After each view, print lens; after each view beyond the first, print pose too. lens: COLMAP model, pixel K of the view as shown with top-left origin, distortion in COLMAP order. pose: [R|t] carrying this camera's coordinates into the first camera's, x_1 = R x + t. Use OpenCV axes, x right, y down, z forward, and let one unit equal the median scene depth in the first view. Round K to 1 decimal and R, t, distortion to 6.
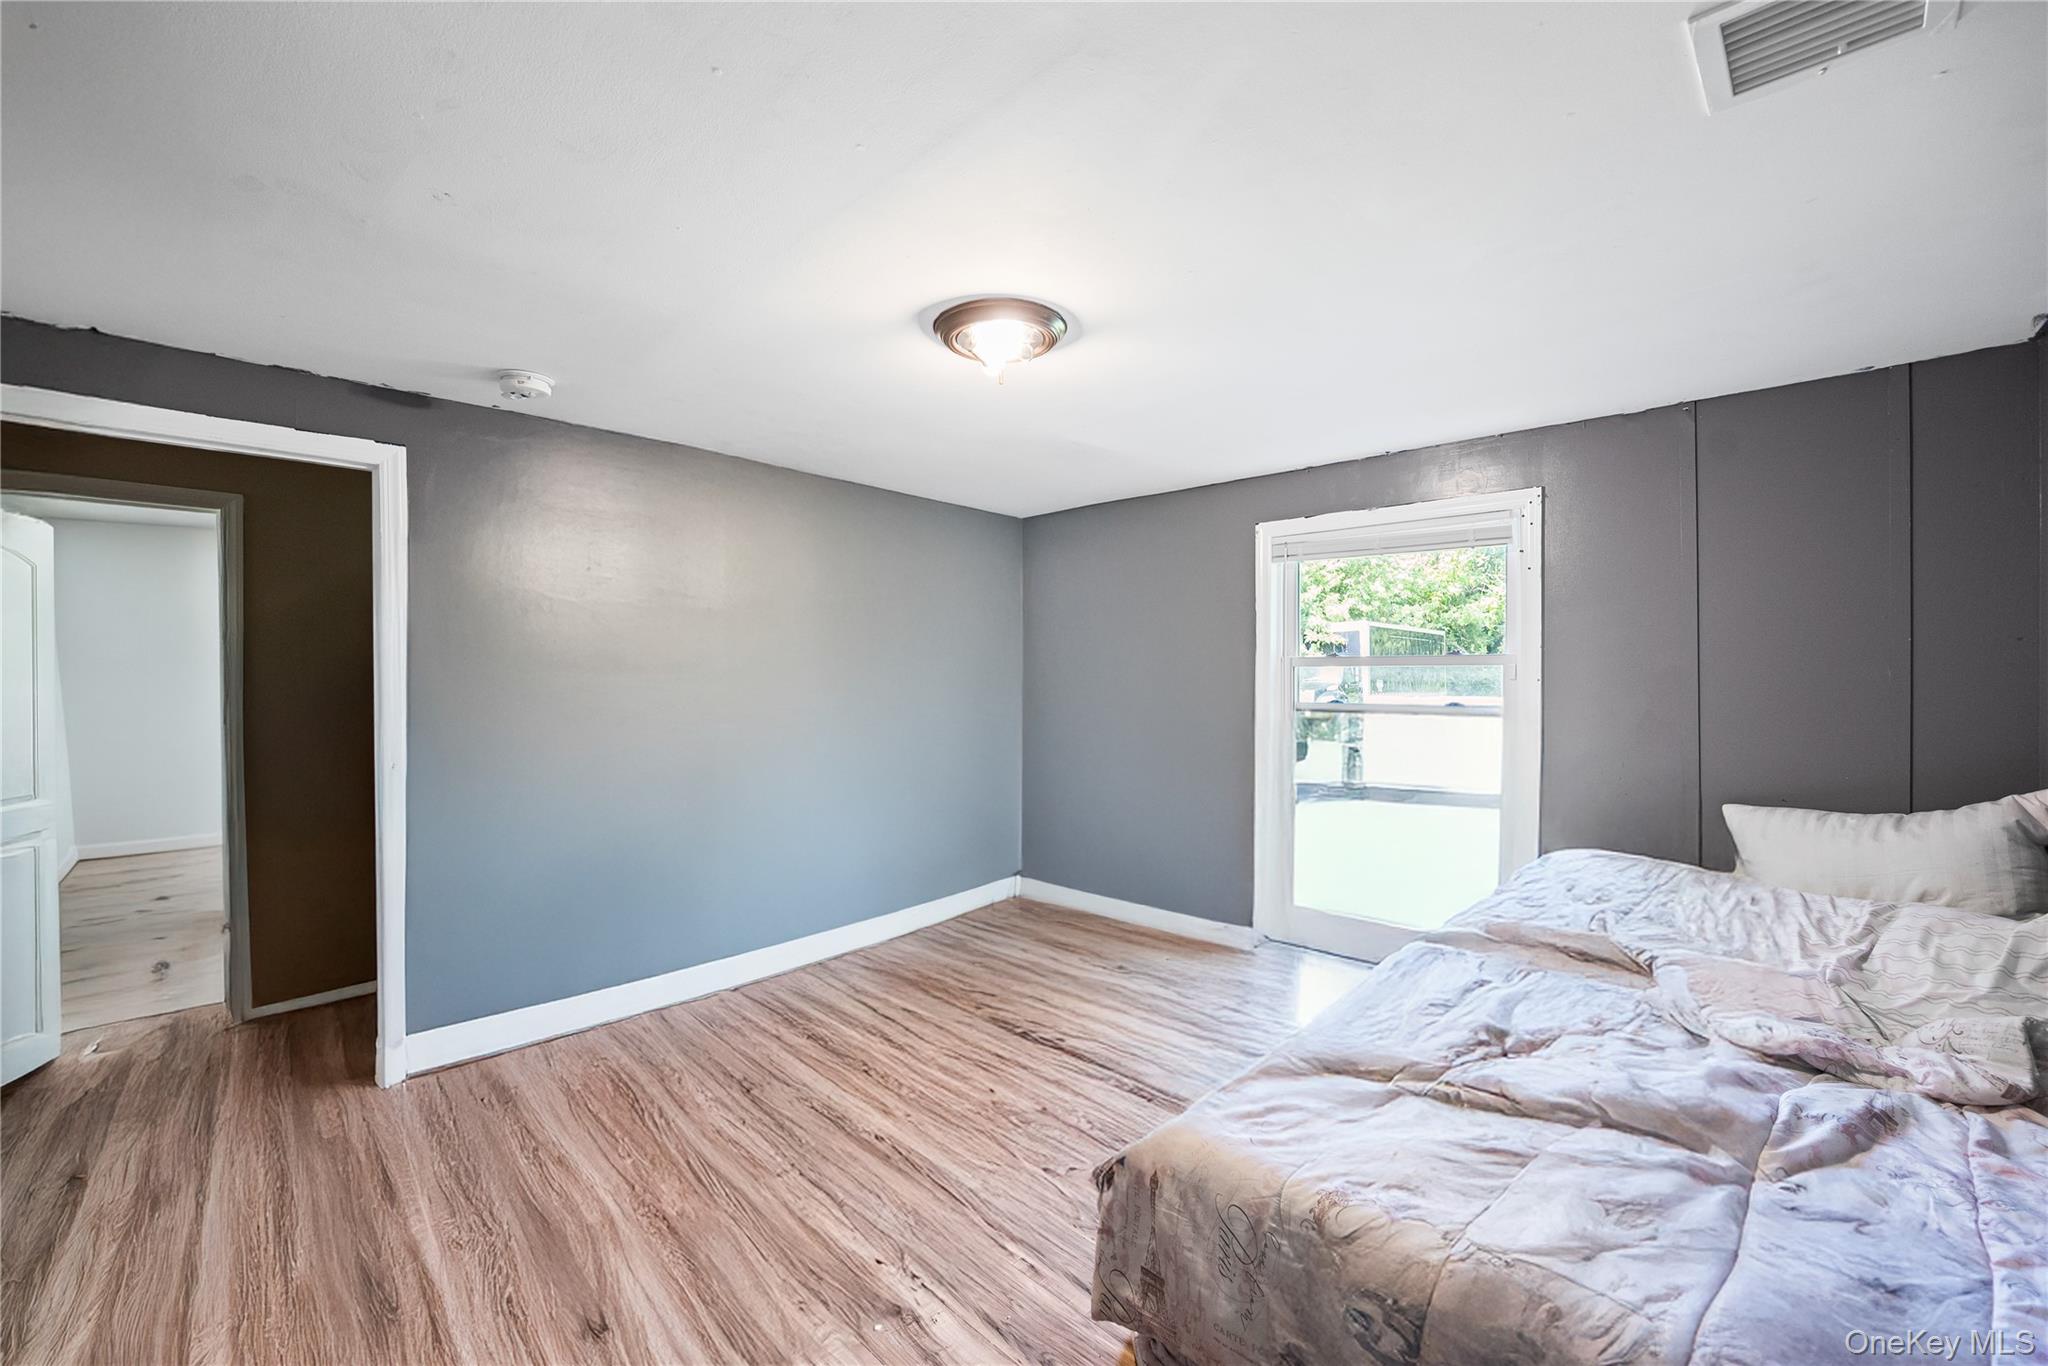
lens RADIAL K [[817.6, 0, 1021.4], [0, 817.6, 675.6], [0, 0, 1]] dist [-0.000101, -0.000017]
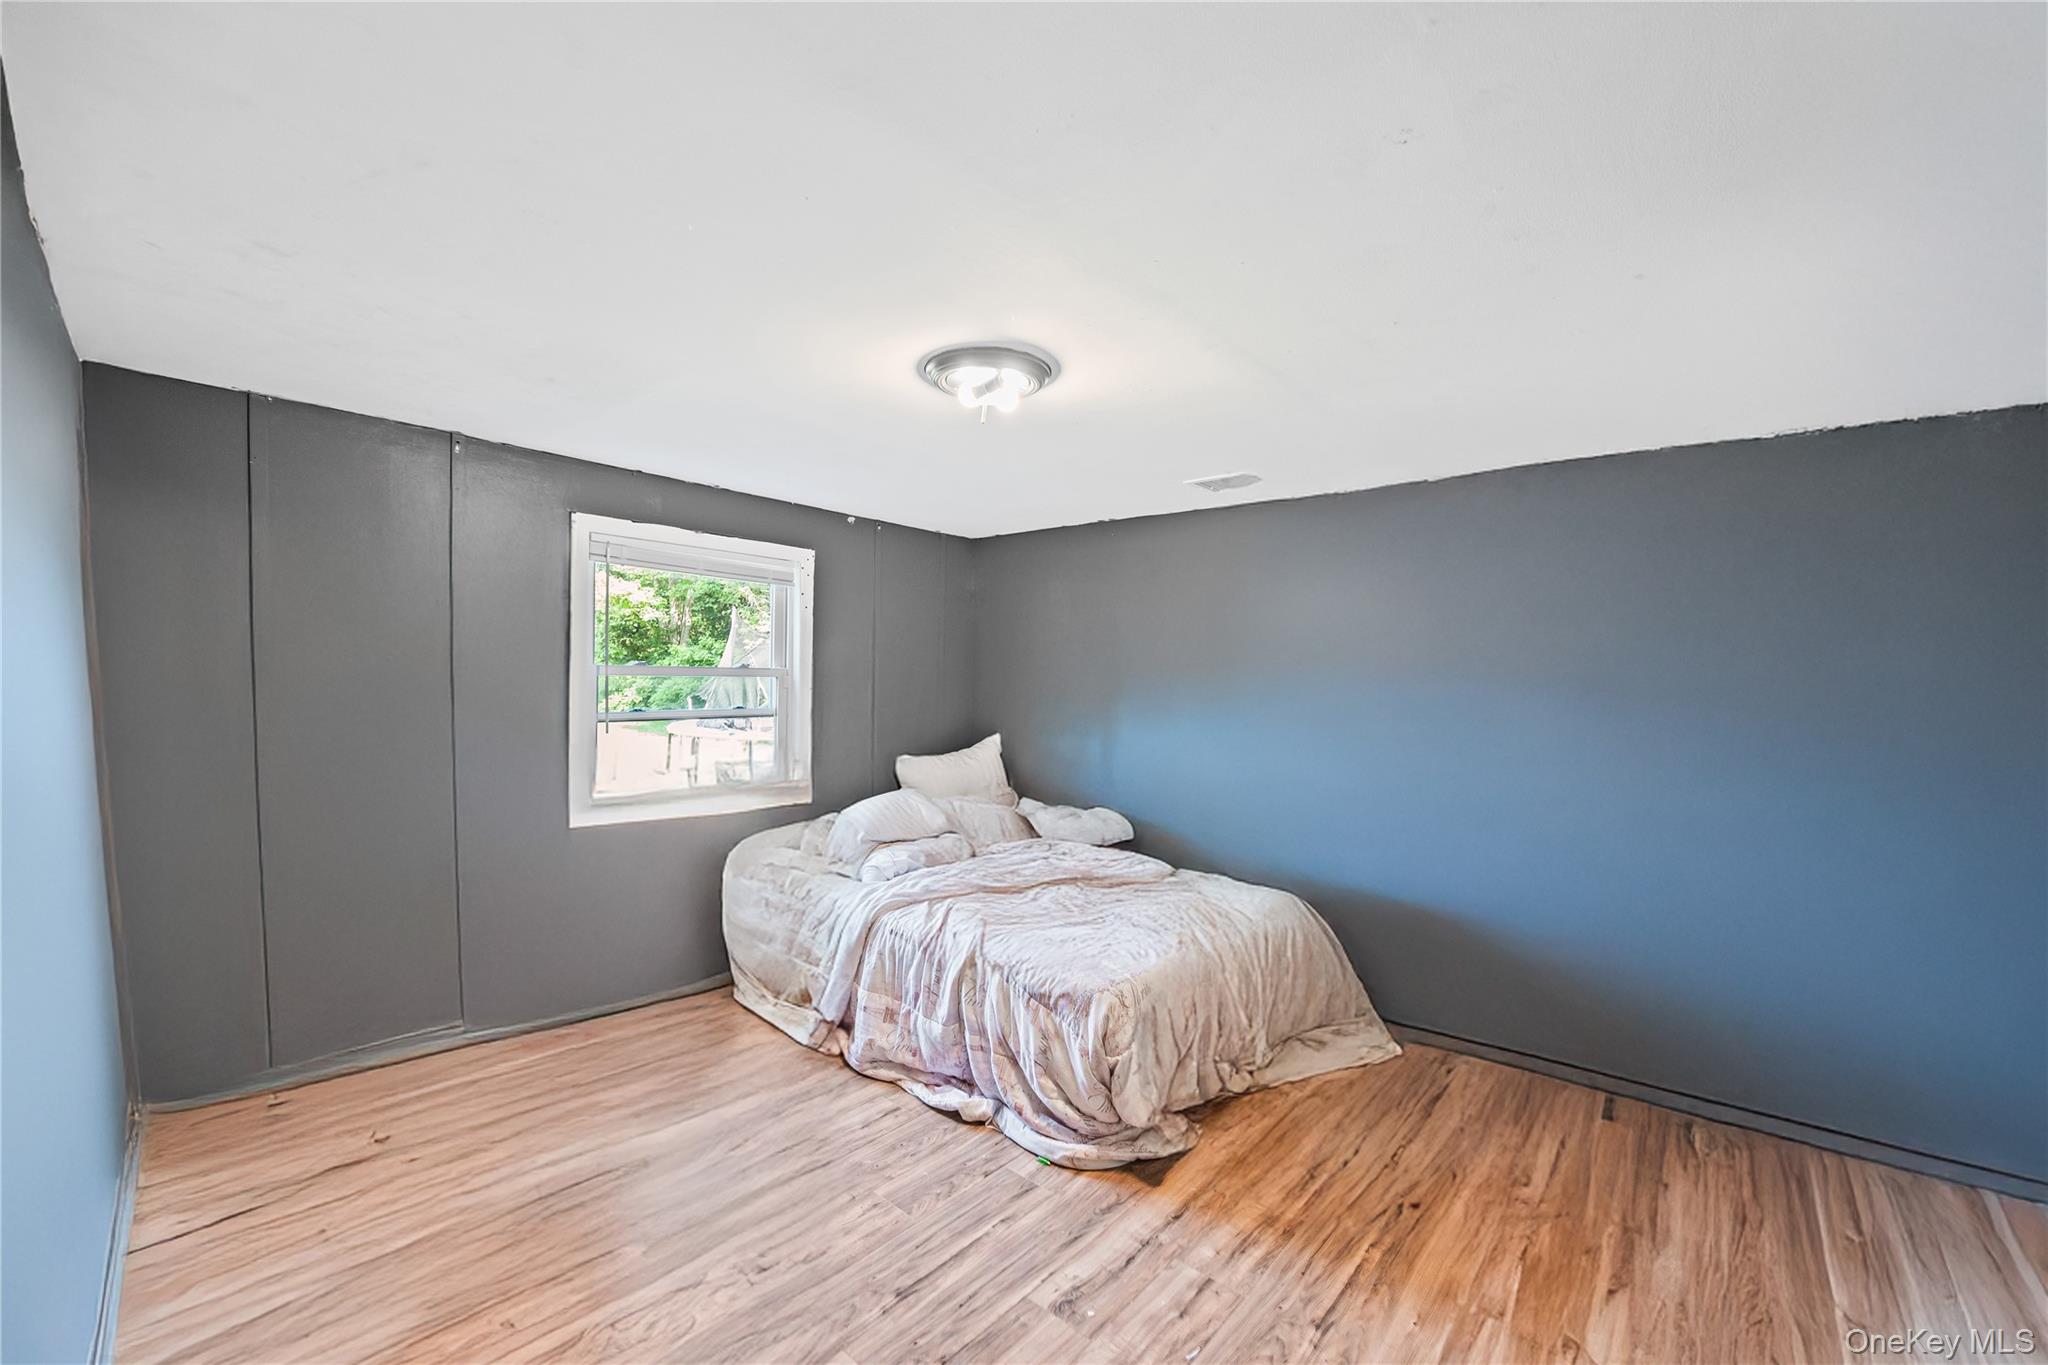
lens RADIAL K [[817.6, 0, 1021.4], [0, 817.6, 675.1], [0, 0, 1]] dist [-0.000101, -0.000017]
pose [[-0.054706, 0.009931, 0.998453, -0.963803], [0.000627, 0.999951, -0.009912, -0.004654], [-0.998502, 0.000084, -0.054710, 0.906173]]
